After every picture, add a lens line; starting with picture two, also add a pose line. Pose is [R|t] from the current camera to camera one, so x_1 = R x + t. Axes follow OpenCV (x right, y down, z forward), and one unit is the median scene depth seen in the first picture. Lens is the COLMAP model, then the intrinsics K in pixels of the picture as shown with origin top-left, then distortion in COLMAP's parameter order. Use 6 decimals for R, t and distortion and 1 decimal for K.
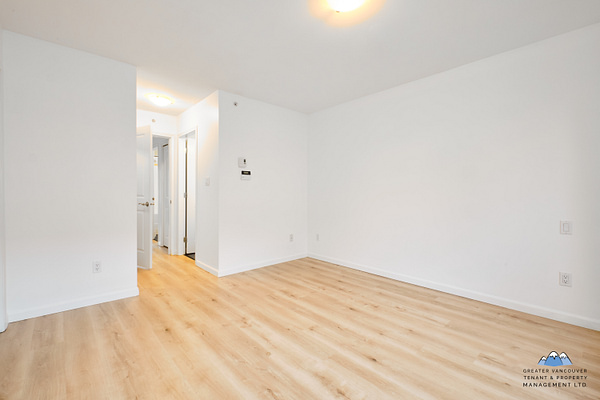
lens RADIAL K [[265.0, 0, 298.8], [0, 265.0, 200.3], [0, 0, 1]] dist [0.003061, -0.000867]
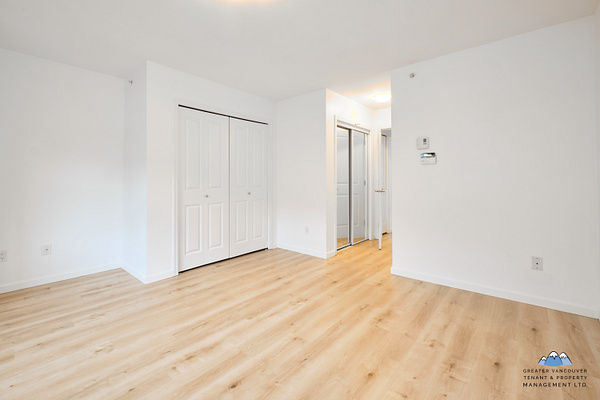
lens RADIAL K [[265.0, 0, 286.6], [0, 265.0, 178.3], [0, 0, 1]] dist [0.003061, -0.000867]
pose [[0.109208, -0.013333, -0.993930, 0.755582], [-0.023171, 0.999604, -0.015955, -0.019252], [0.993749, 0.024772, 0.108856, 0.713212]]
